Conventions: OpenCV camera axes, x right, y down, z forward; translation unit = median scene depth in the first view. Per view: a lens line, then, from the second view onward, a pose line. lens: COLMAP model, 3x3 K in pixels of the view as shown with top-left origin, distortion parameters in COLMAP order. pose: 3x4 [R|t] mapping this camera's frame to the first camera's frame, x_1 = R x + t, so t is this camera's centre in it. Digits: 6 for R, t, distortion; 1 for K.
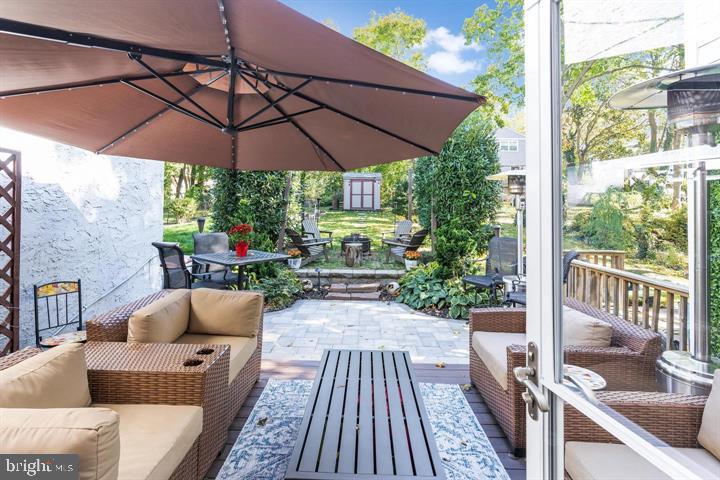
lens RADIAL K [[335.9, 0, 358.3], [0, 335.9, 239.6], [0, 0, 1]] dist [-0.011602, 0.002399]
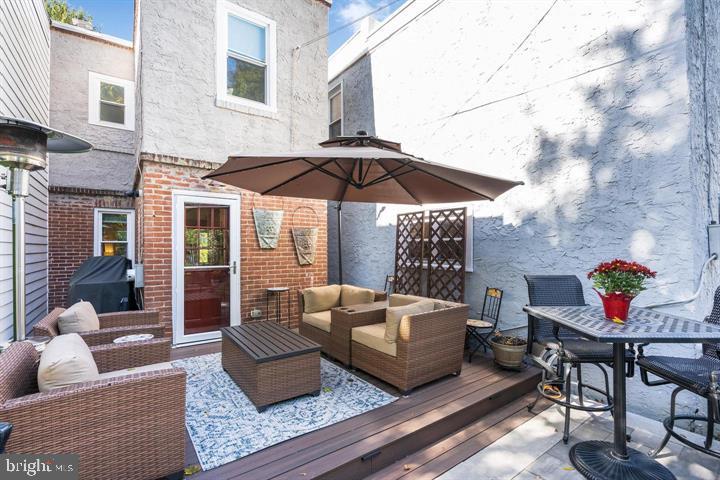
lens RADIAL K [[335.9, 0, 359.4], [0, 335.9, 238.4], [0, 0, 1]] dist [-0.011602, 0.002399]
pose [[-0.798295, -0.022308, -0.601853, 0.587341], [-0.061140, 0.997153, 0.044136, -0.146853], [0.599155, 0.072031, -0.797386, 2.156711]]
